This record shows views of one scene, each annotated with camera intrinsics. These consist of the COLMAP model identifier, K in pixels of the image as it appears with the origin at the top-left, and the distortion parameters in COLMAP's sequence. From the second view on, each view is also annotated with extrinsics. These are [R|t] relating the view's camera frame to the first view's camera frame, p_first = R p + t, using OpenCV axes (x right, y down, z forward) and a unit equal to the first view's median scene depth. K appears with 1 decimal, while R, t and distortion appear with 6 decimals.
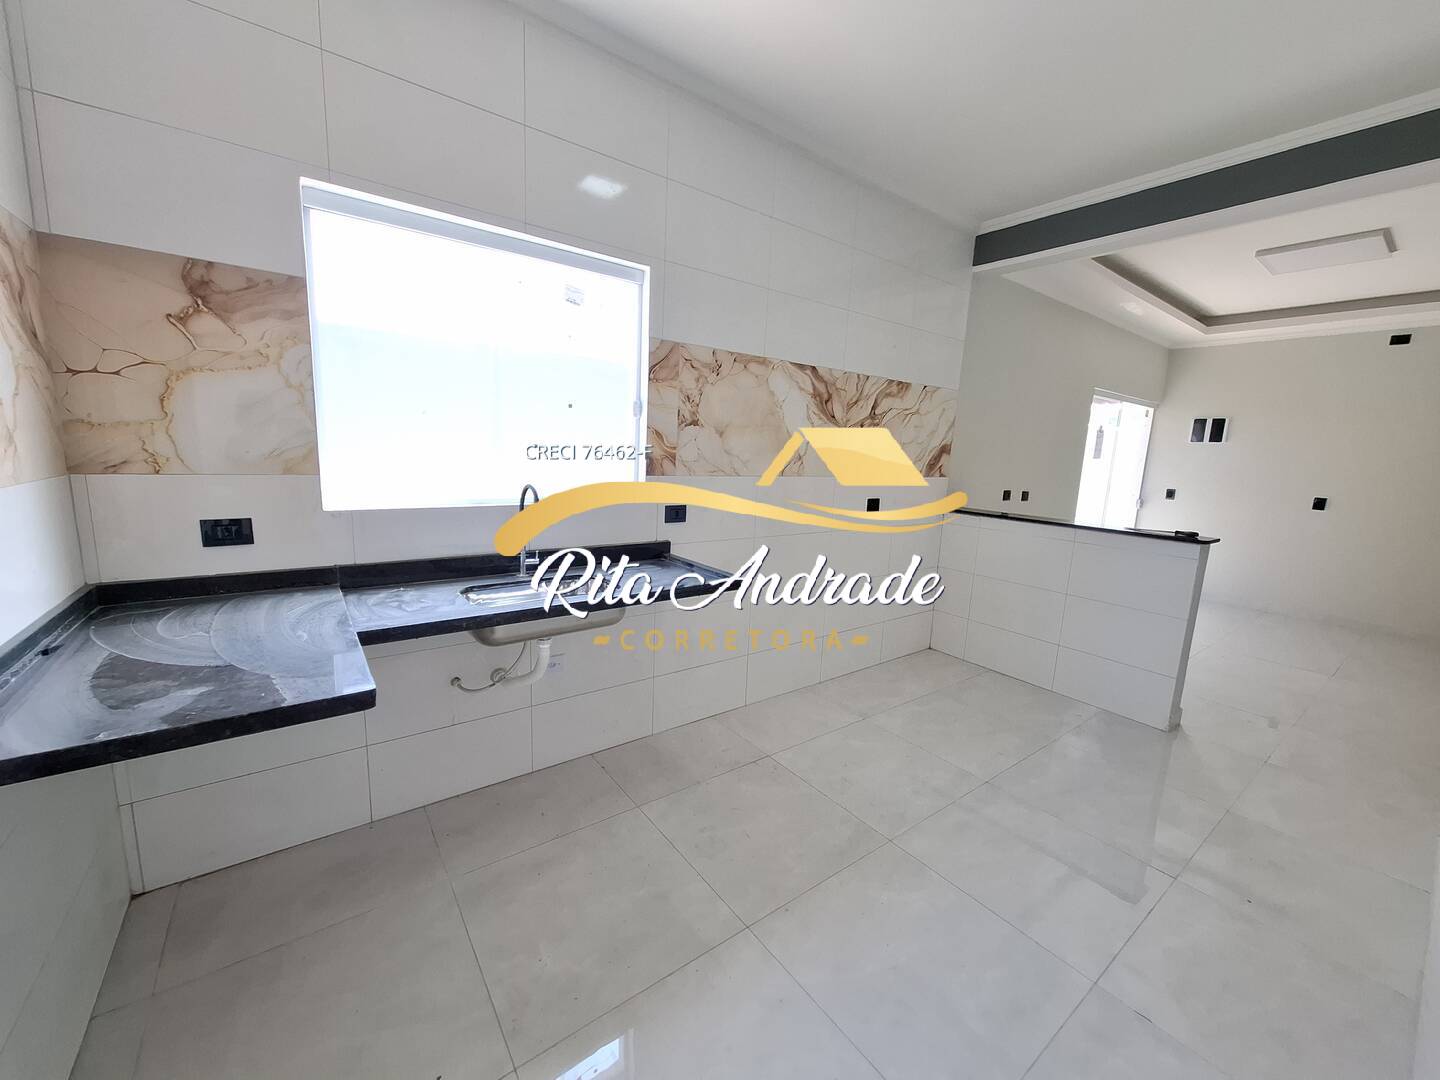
lens RADIAL K [[564.9, 0, 715.7], [0, 564.9, 547.5], [0, 0, 1]] dist [-0.013244, 0.003634]
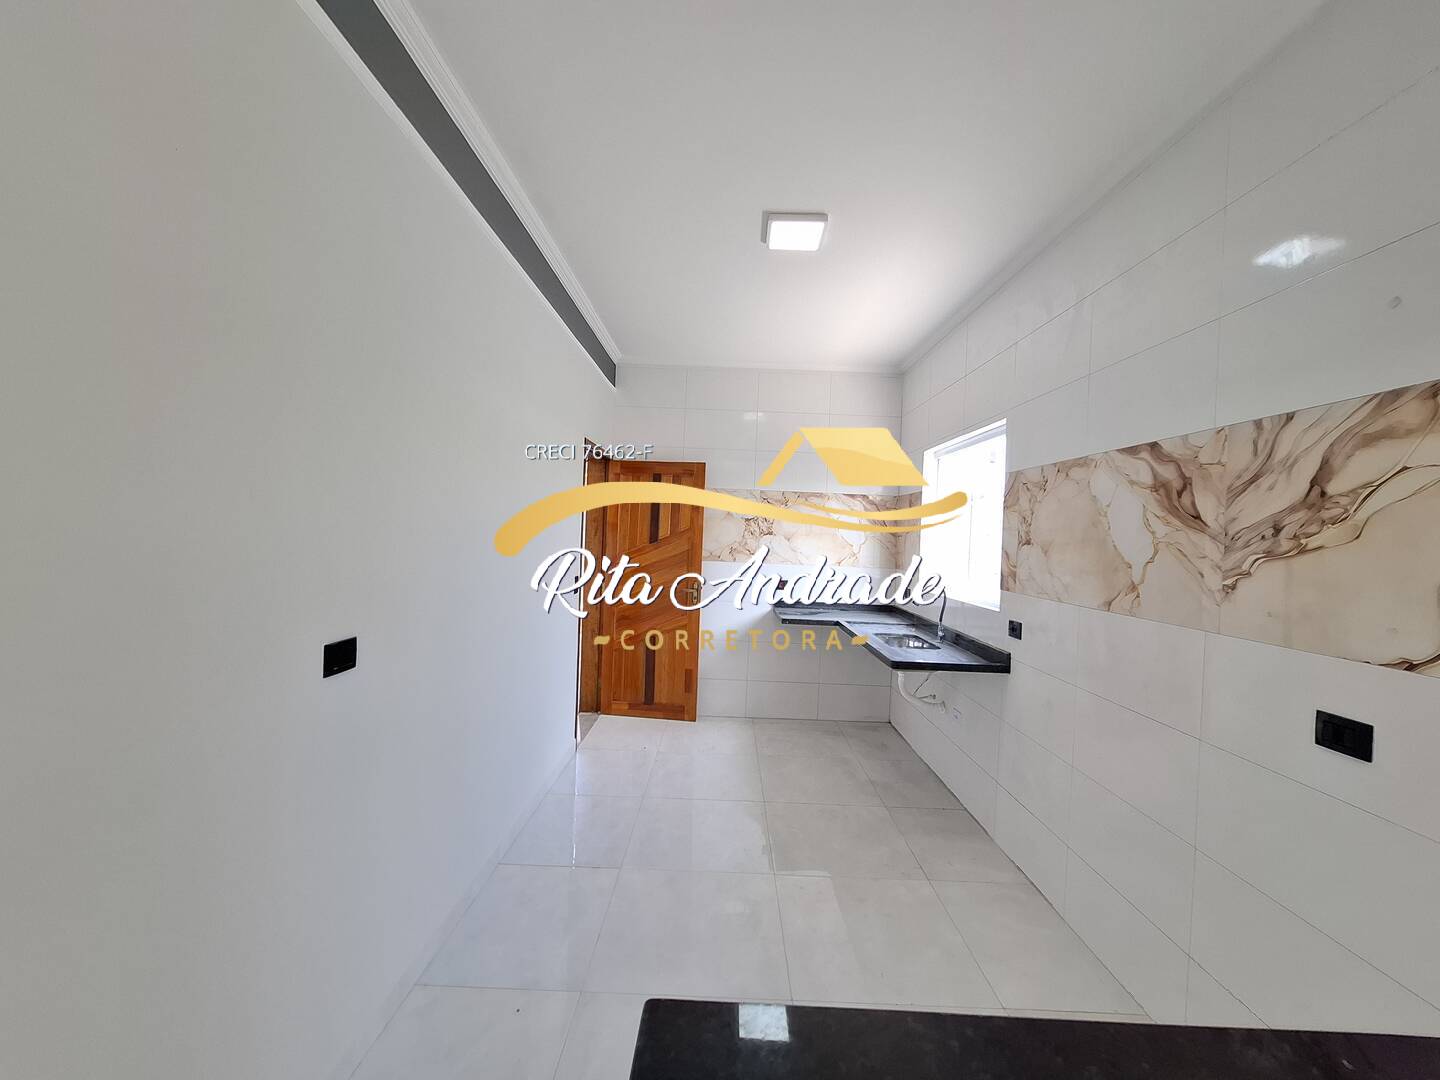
lens RADIAL K [[564.9, 0, 715.7], [0, 564.9, 547.5], [0, 0, 1]] dist [-0.013244, 0.003634]
pose [[-0.612070, -0.044870, -0.789529, 0.964891], [-0.199304, 0.974914, 0.099101, -0.177111], [0.765276, 0.218013, -0.605659, 1.046234]]
